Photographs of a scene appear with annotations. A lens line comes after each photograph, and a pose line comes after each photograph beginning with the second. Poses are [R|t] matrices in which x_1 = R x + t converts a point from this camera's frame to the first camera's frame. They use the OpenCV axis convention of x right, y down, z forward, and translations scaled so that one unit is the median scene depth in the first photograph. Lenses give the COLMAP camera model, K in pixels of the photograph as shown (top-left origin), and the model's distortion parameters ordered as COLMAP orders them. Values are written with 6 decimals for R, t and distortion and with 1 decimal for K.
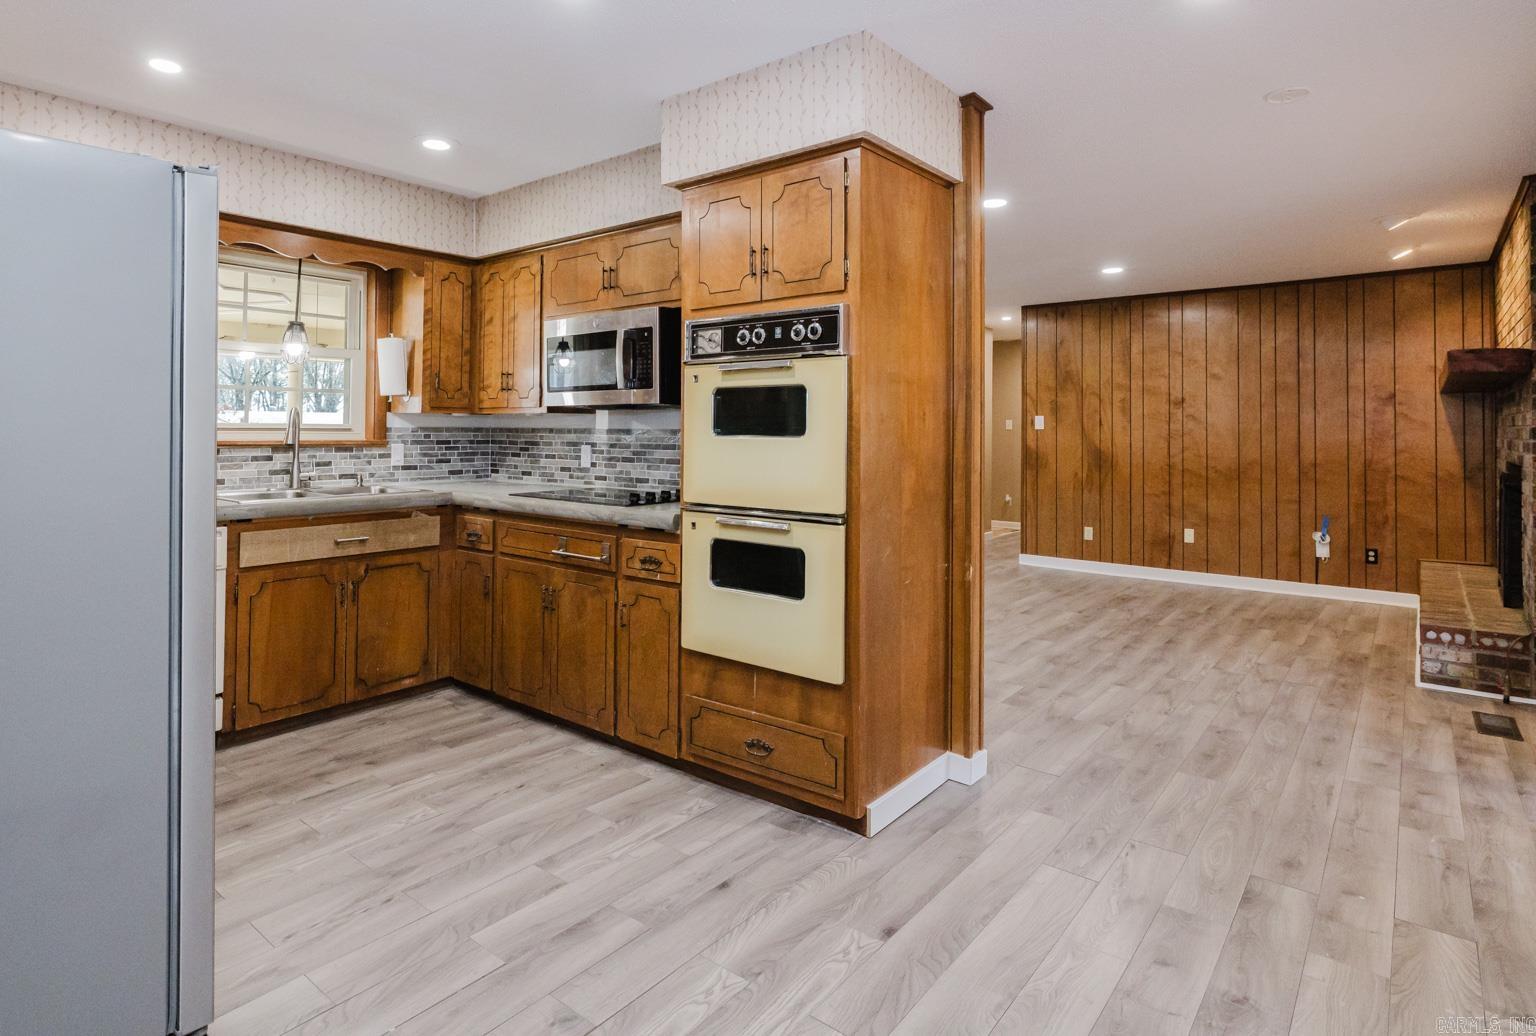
lens RADIAL K [[841.4, 0, 738.1], [0, 841.4, 422.5], [0, 0, 1]] dist [0.005621, 0.001320]
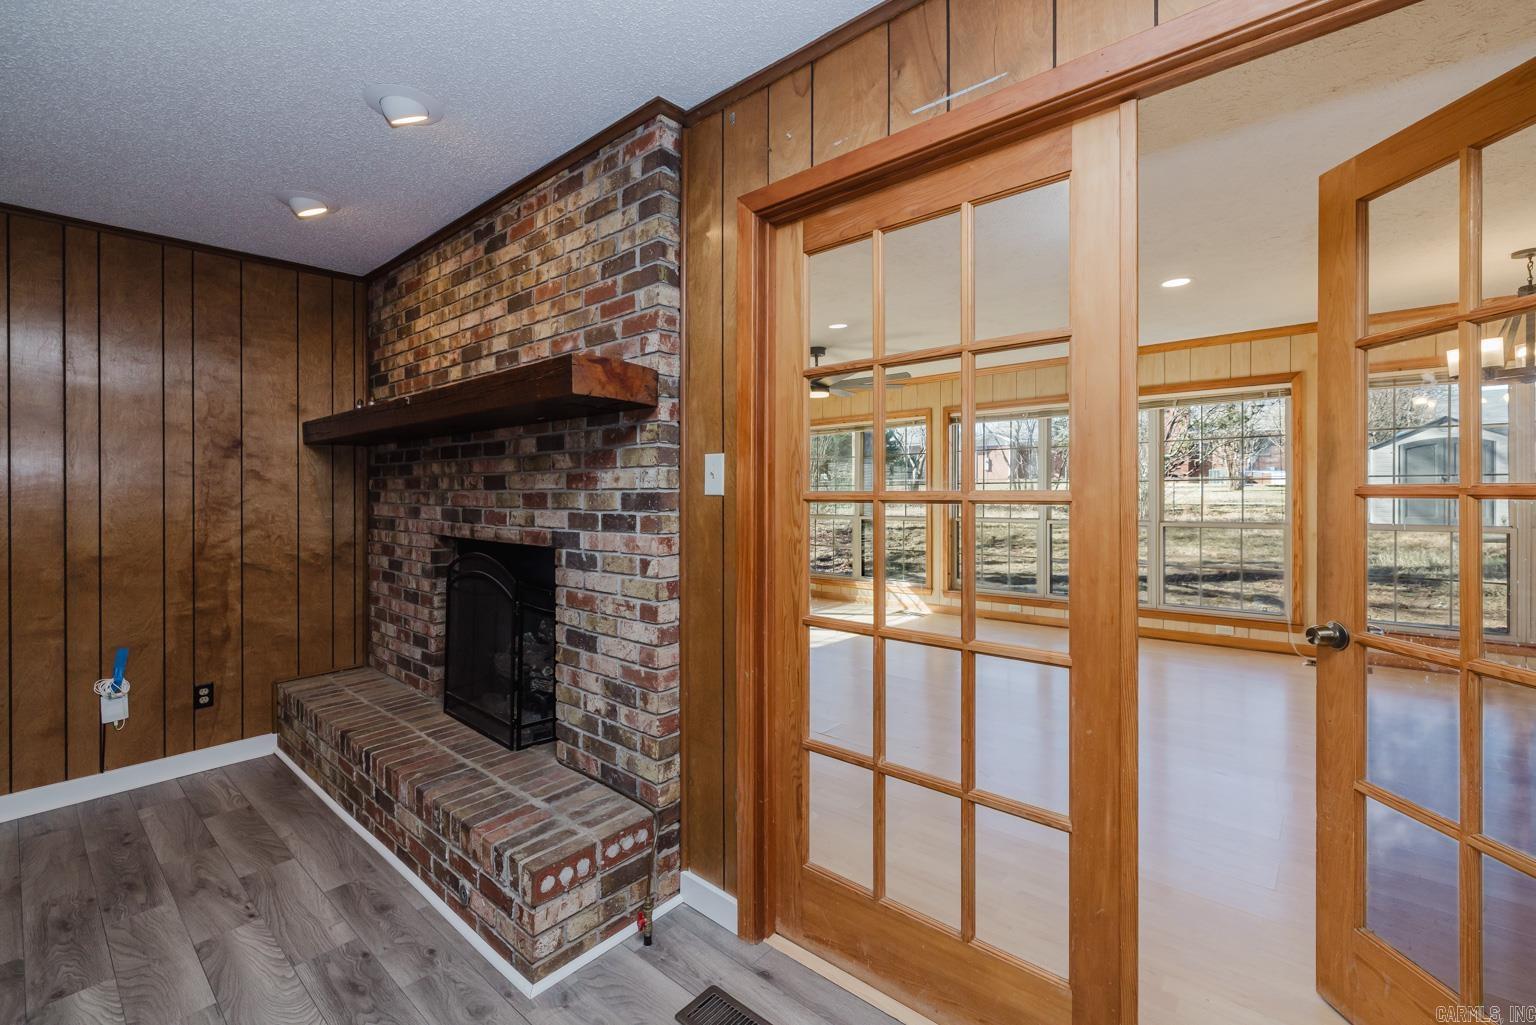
lens RADIAL K [[657.6, 0, 773.2], [0, 657.6, 488.9], [0, 0, 1]] dist [0.000691, 0.000144]
pose [[0.026409, -0.003913, 0.999644, 0.241800], [-0.006530, 0.999970, 0.004087, -0.000798], [-0.999630, -0.006636, 0.026383, 0.502502]]
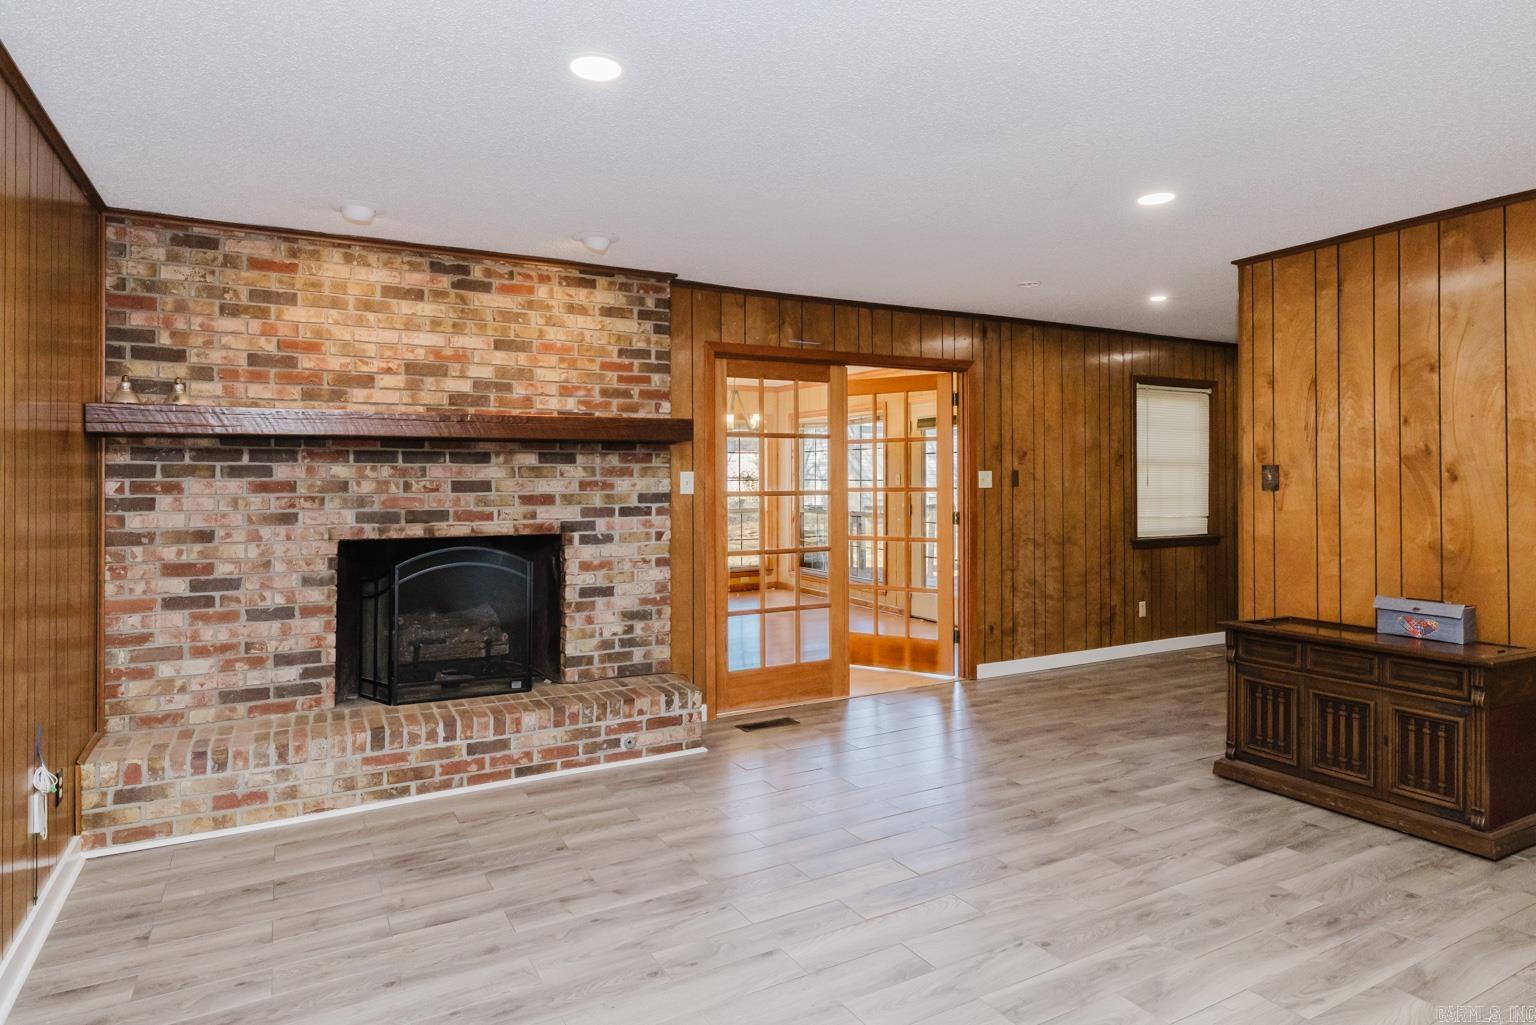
lens RADIAL K [[888.5, 0, 770.5], [0, 888.5, 471.1], [0, 0, 1]] dist [0.003144, -0.000358]
pose [[-0.929020, 0.003249, 0.370016, 0.201234], [-0.003923, 0.999819, -0.018629, -0.001752], [-0.370009, -0.018758, -0.928839, 1.159861]]
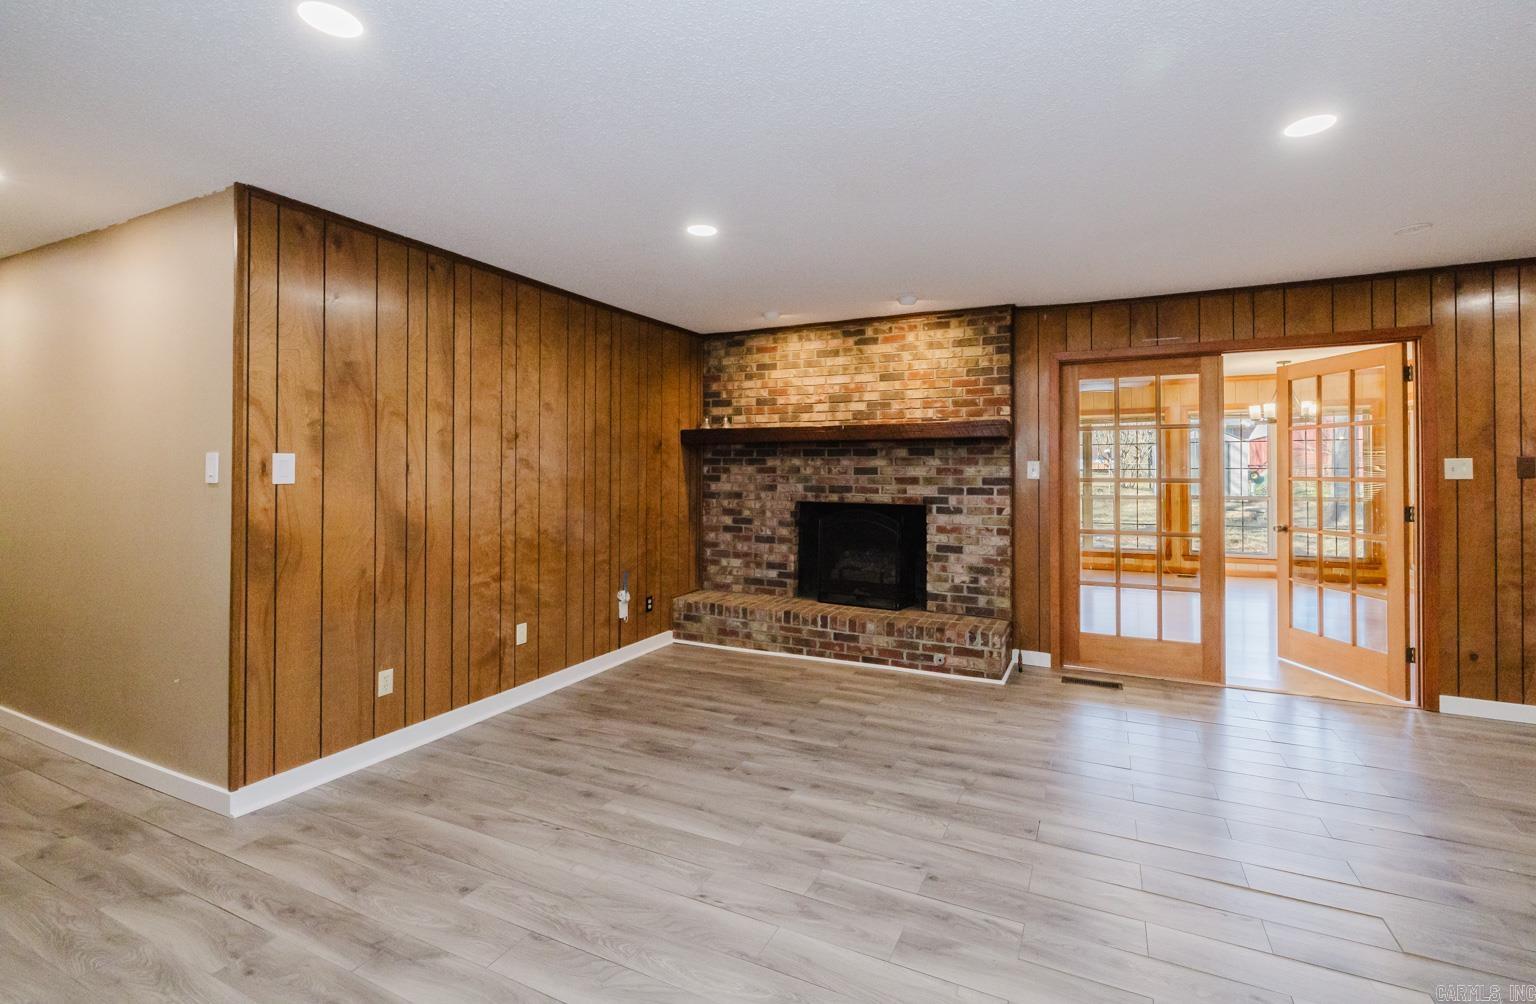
lens RADIAL K [[670.8, 0, 792.2], [0, 670.8, 457.7], [0, 0, 1]] dist [0.002166, 0.000217]
pose [[-0.246273, 0.010681, 0.969142, -0.052389], [-0.013757, 0.999800, -0.014515, -0.004589], [-0.969103, -0.016907, -0.246077, 0.921975]]
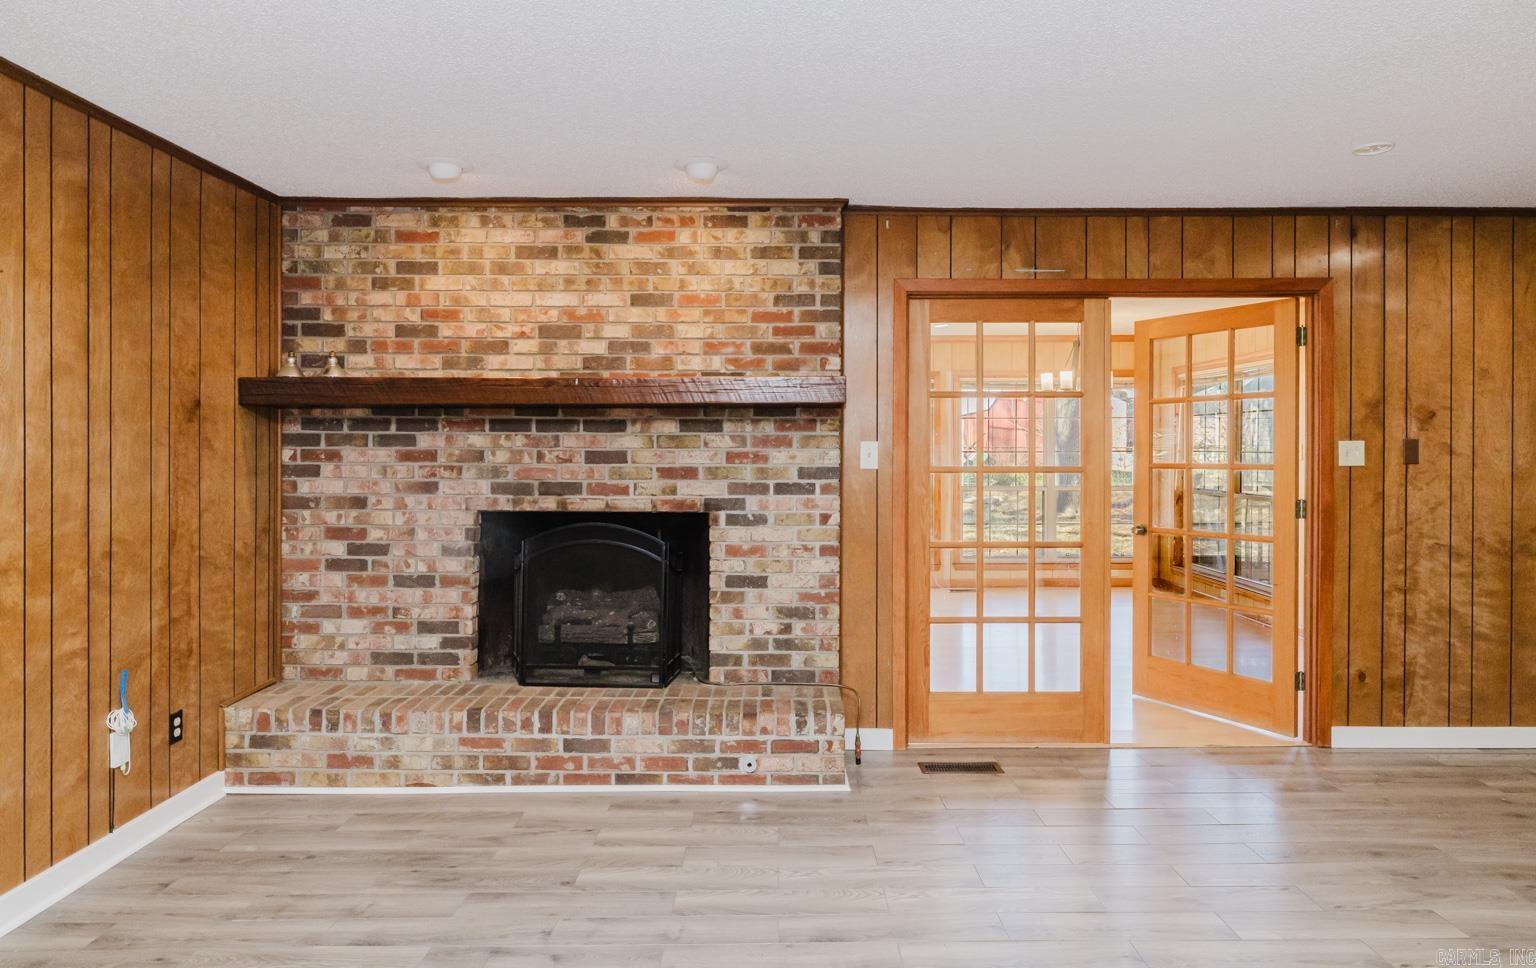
lens RADIAL K [[932.1, 0, 776.7], [0, 932.1, 454.4], [0, 0, 1]] dist [-0.003142, 0.002402]
pose [[-0.636642, -0.006975, 0.771128, 0.098607], [-0.013247, 0.999910, -0.001893, -0.003834], [-0.771046, -0.011420, -0.636677, 0.960354]]
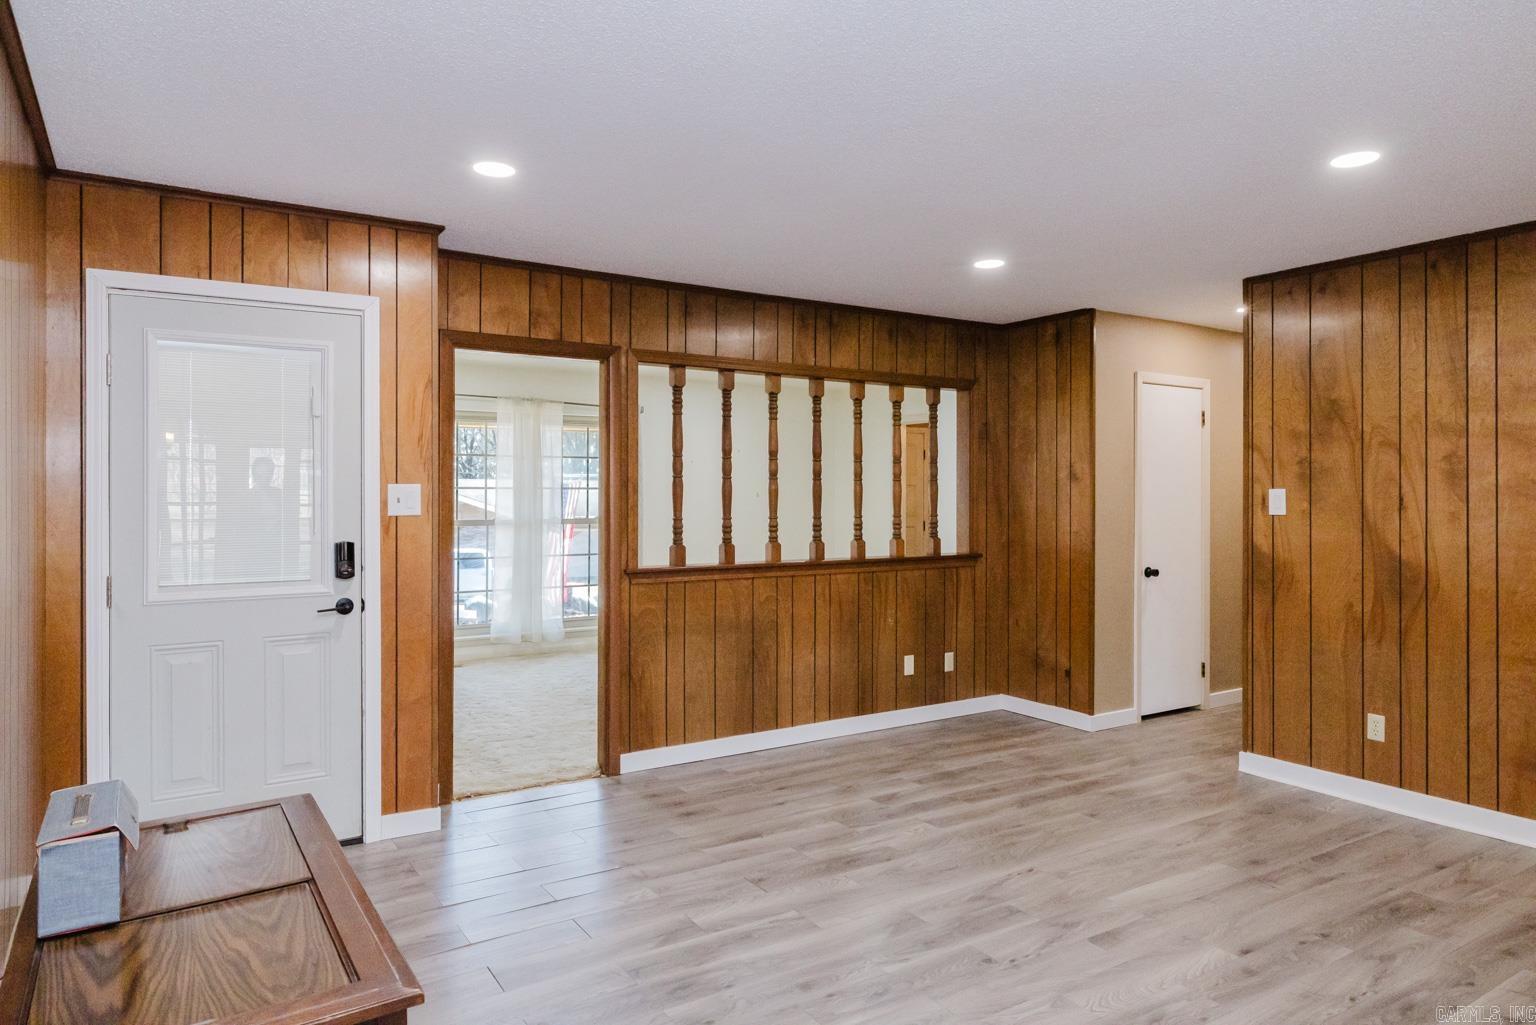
lens RADIAL K [[972.7, 0, 749.3], [0, 972.7, 490.7], [0, 0, 1]] dist [-0.005082, 0.000579]
pose [[0.948067, -0.006398, -0.318006, 0.267119], [0.009079, 0.999935, 0.006950, -0.015297], [0.317941, -0.009476, 0.948063, 0.369680]]
